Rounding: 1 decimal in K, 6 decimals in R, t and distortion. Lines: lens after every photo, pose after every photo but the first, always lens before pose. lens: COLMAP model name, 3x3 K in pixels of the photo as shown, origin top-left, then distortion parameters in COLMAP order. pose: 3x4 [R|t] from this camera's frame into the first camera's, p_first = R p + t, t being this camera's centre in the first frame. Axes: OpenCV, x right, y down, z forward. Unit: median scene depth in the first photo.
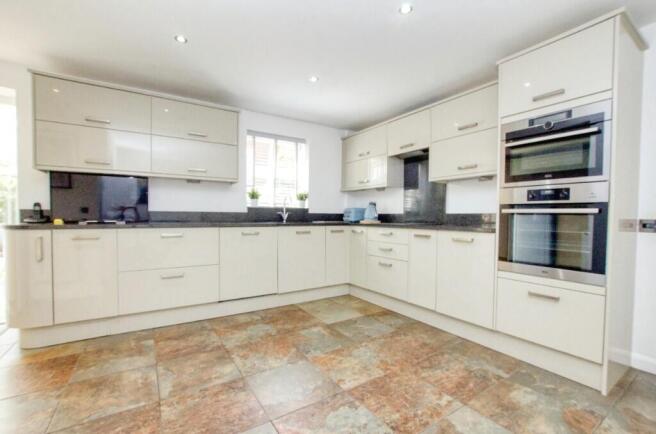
lens RADIAL K [[288.4, 0, 329.8], [0, 288.4, 223.4], [0, 0, 1]] dist [-0.033324, 0.009376]
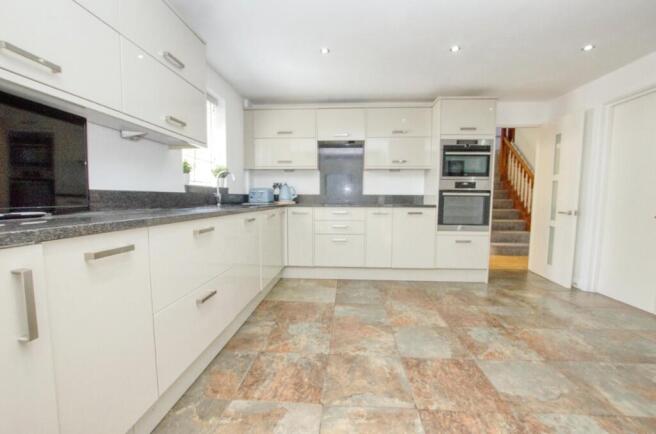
lens RADIAL K [[288.4, 0, 329.8], [0, 288.4, 223.4], [0, 0, 1]] dist [-0.033324, 0.009376]
pose [[0.596580, -0.076989, 0.798852, -0.894420], [0.021396, 0.996560, 0.080065, -0.016887], [-0.802269, -0.030673, 0.596175, 0.442597]]
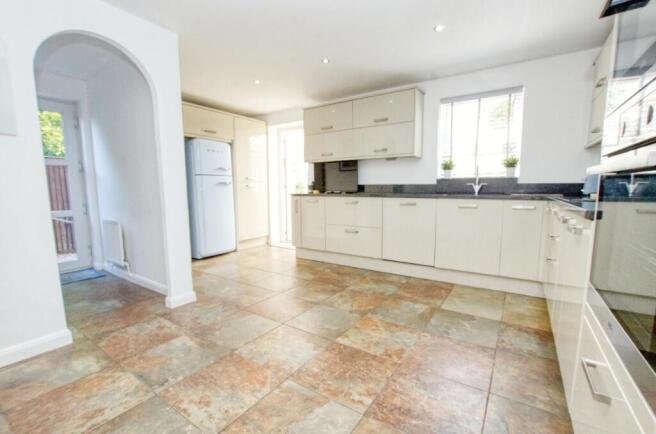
lens RADIAL K [[288.4, 0, 329.8], [0, 288.4, 223.4], [0, 0, 1]] dist [-0.033324, 0.009376]
pose [[0.388656, 0.102119, -0.915706, 0.706401], [-0.016264, 0.994445, 0.103996, 0.000071], [0.921239, -0.025526, 0.388158, 0.371818]]
